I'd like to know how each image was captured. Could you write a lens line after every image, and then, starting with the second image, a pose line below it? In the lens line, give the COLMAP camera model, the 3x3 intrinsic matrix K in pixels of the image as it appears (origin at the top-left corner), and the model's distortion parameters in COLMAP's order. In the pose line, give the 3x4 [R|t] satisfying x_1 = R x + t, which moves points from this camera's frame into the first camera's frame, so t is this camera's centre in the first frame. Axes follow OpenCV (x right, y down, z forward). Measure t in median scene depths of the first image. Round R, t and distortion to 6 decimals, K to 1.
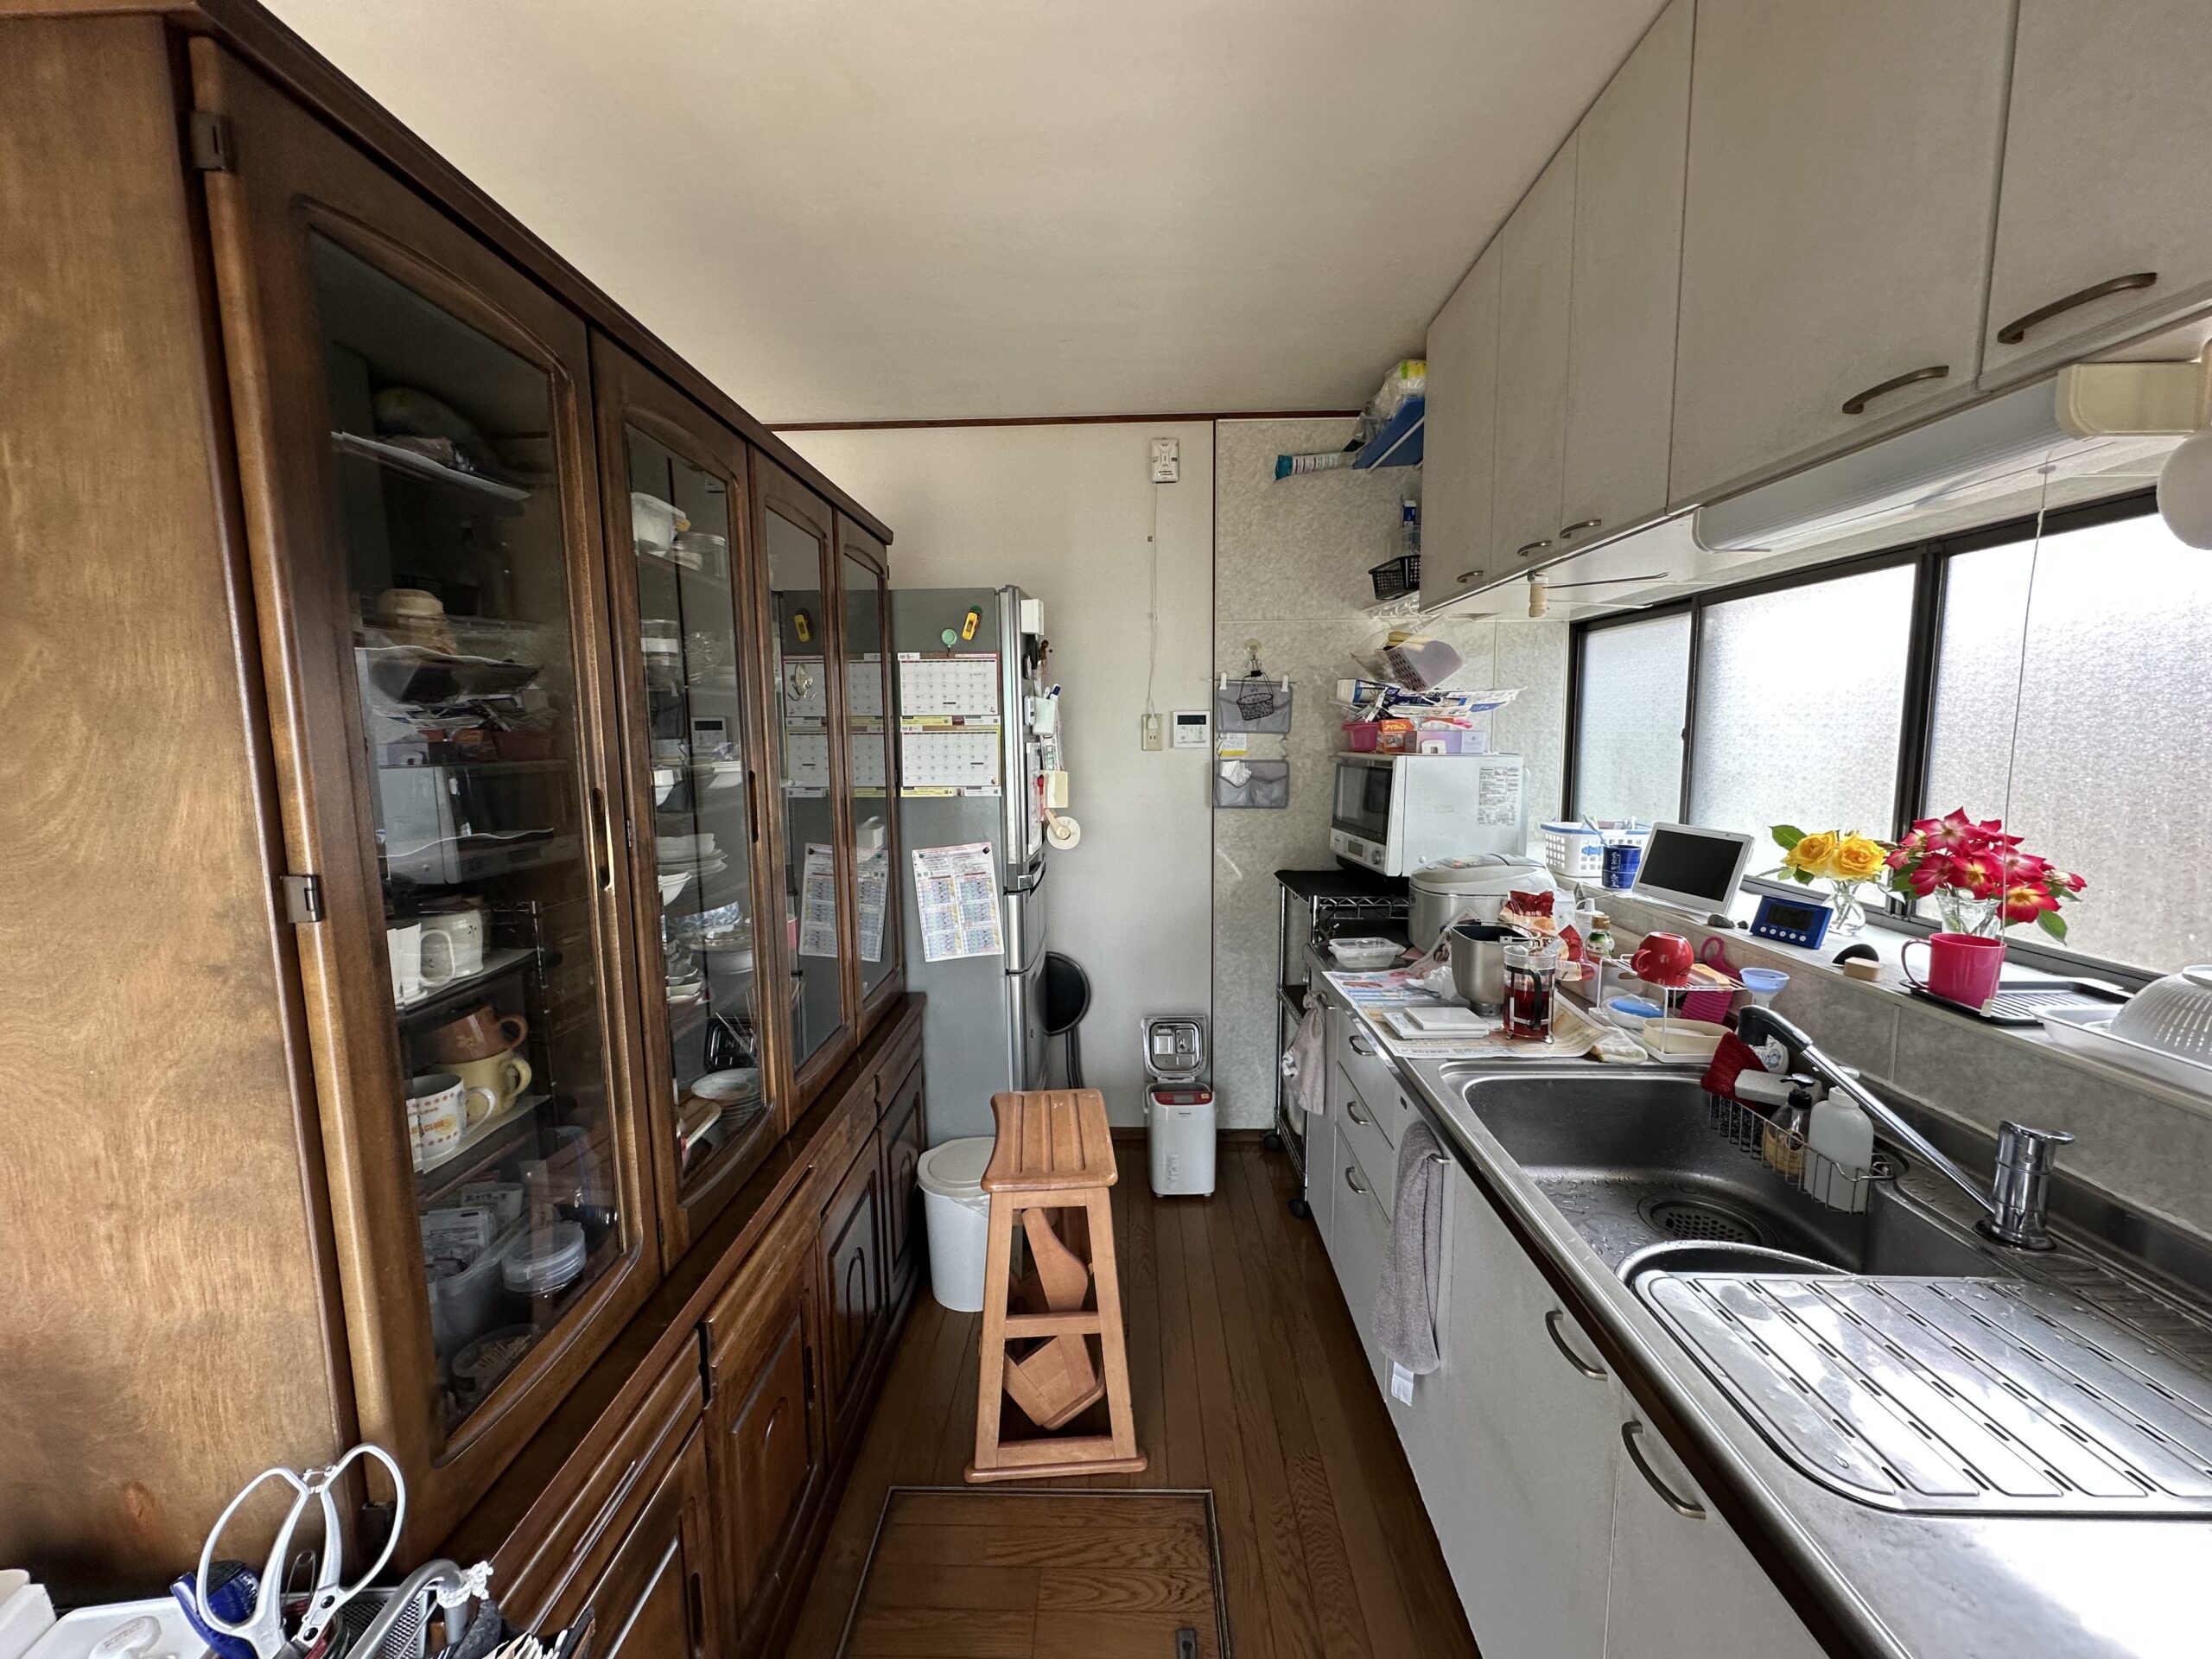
lens RADIAL K [[875.5, 0, 1105.4], [0, 875.5, 831.8], [0, 0, 1]] dist [-0.002468, 0.000240]
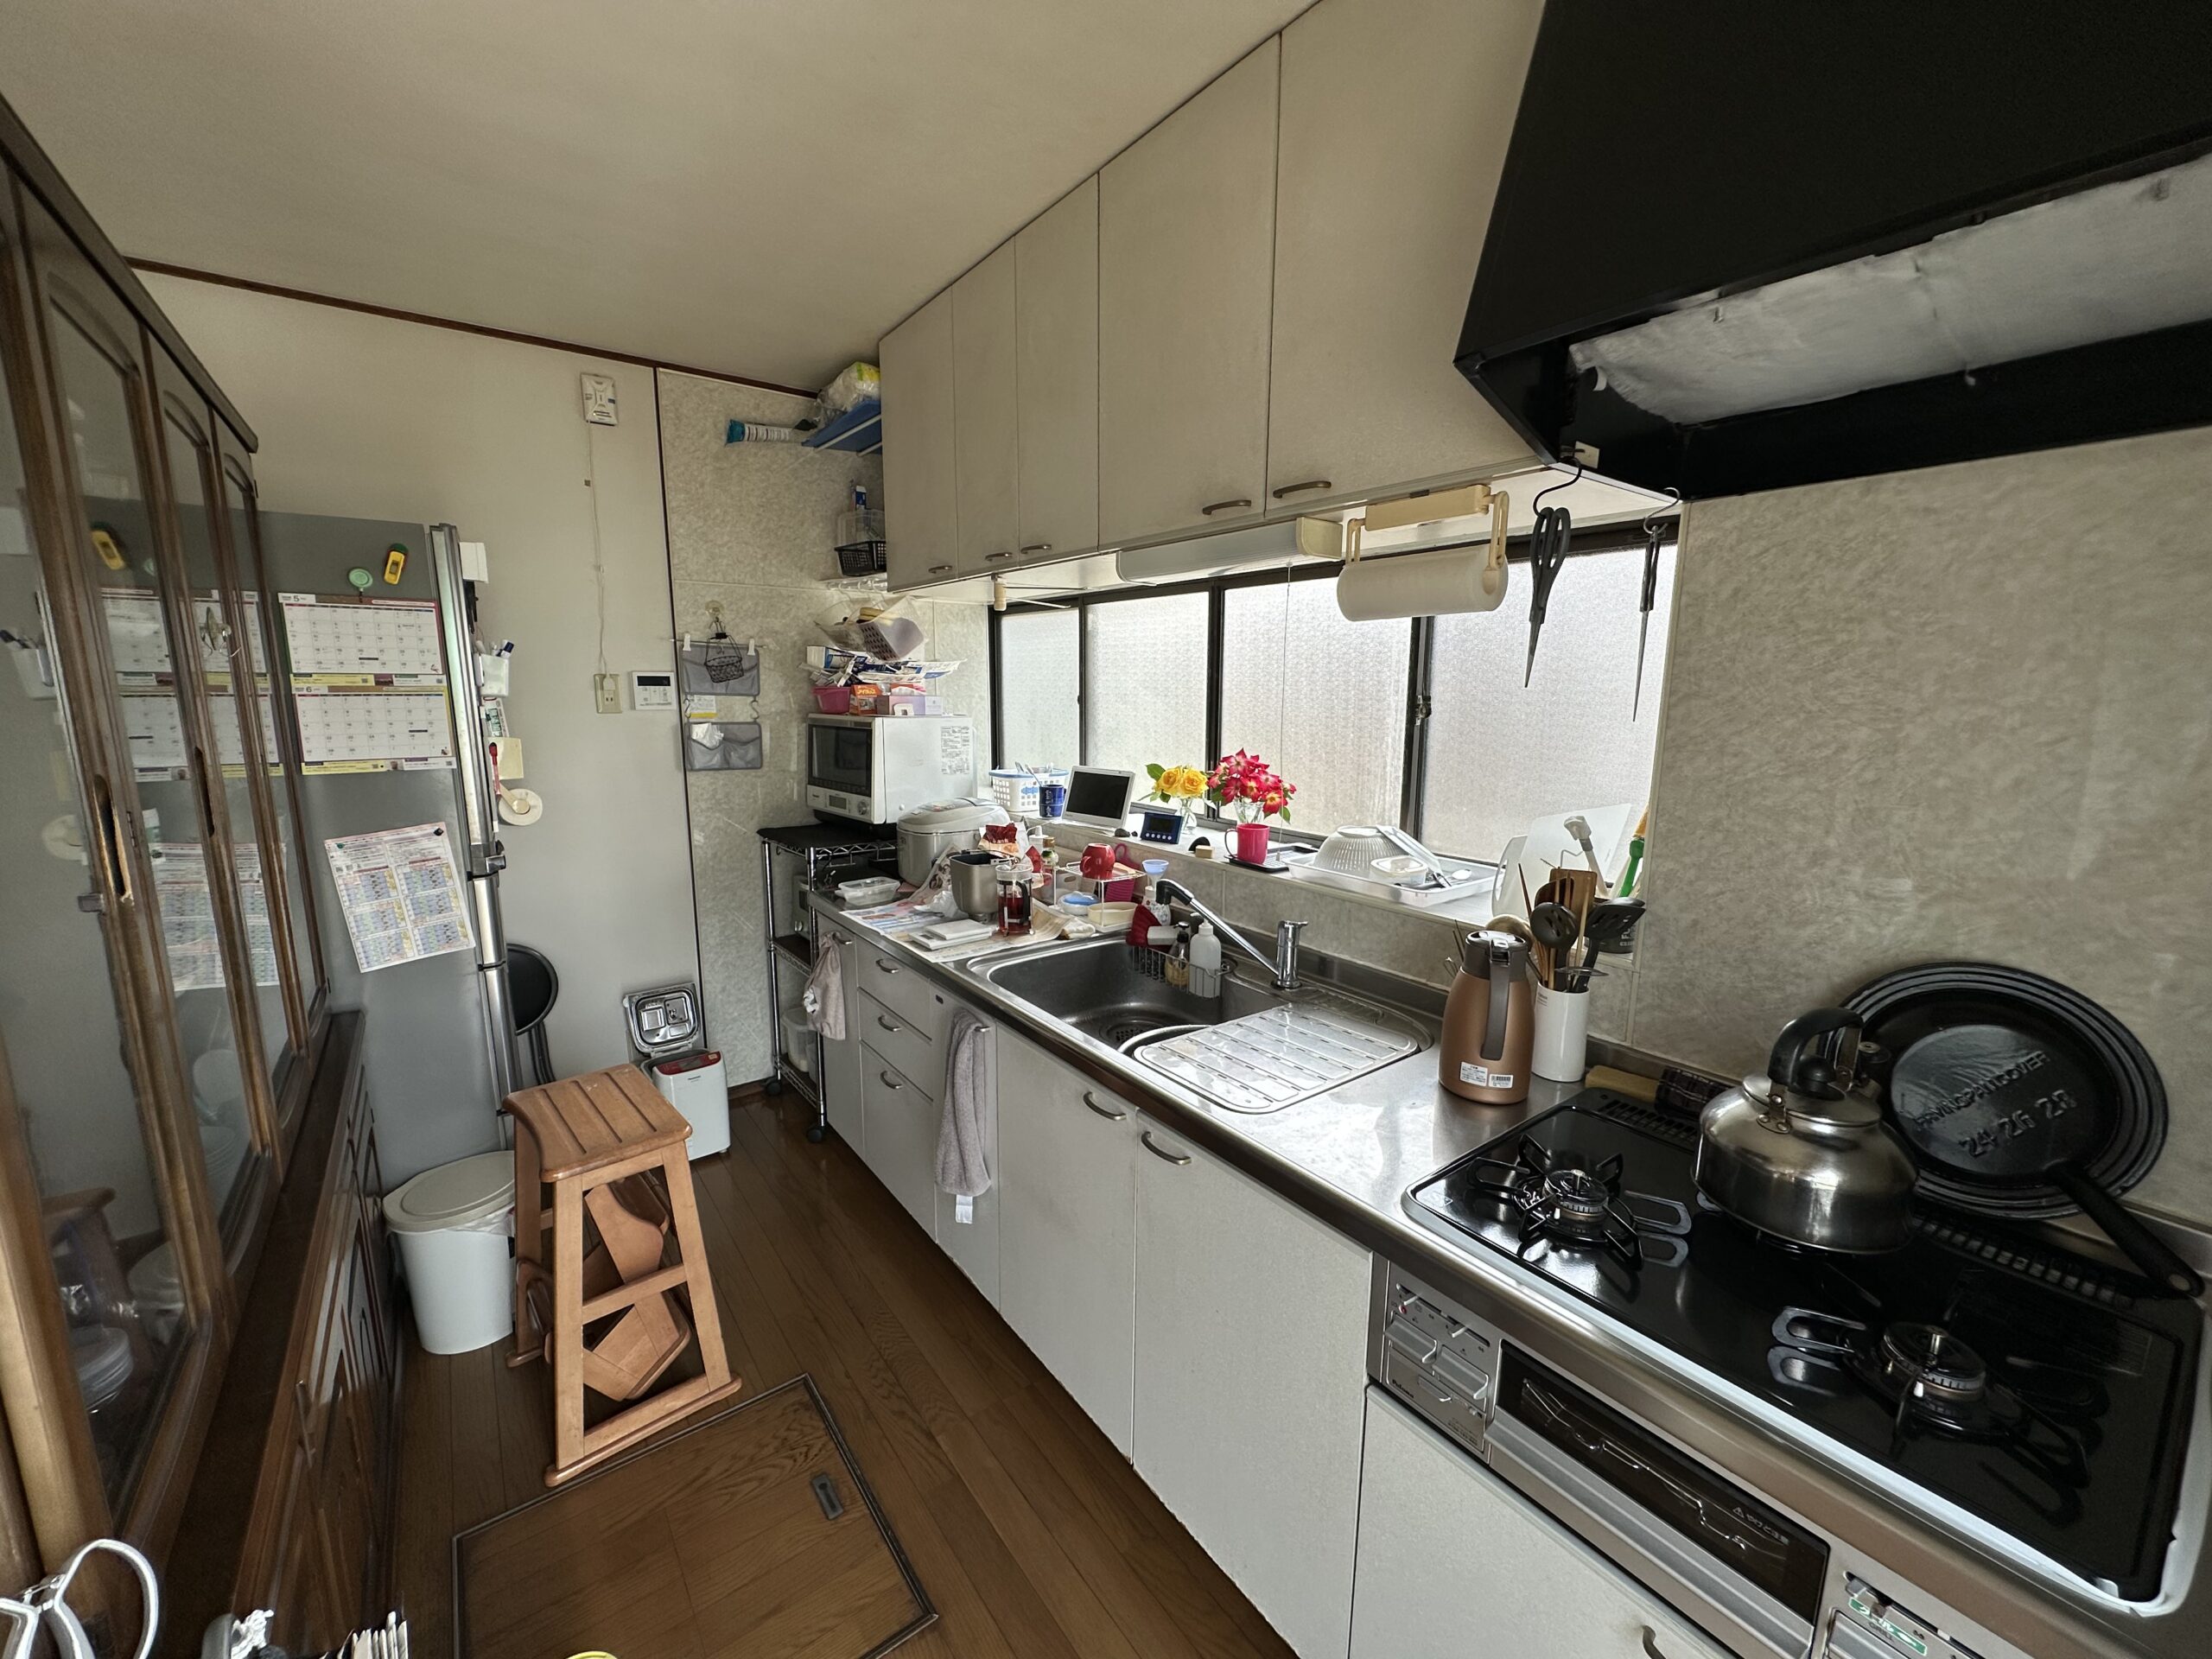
lens RADIAL K [[875.5, 0, 1105.4], [0, 875.5, 831.8], [0, 0, 1]] dist [-0.002468, 0.000240]
pose [[0.782057, -0.088798, 0.616848, -0.160242], [0.059113, 0.995904, 0.068420, 0.000745], [-0.620397, -0.017045, 0.784103, -0.085944]]
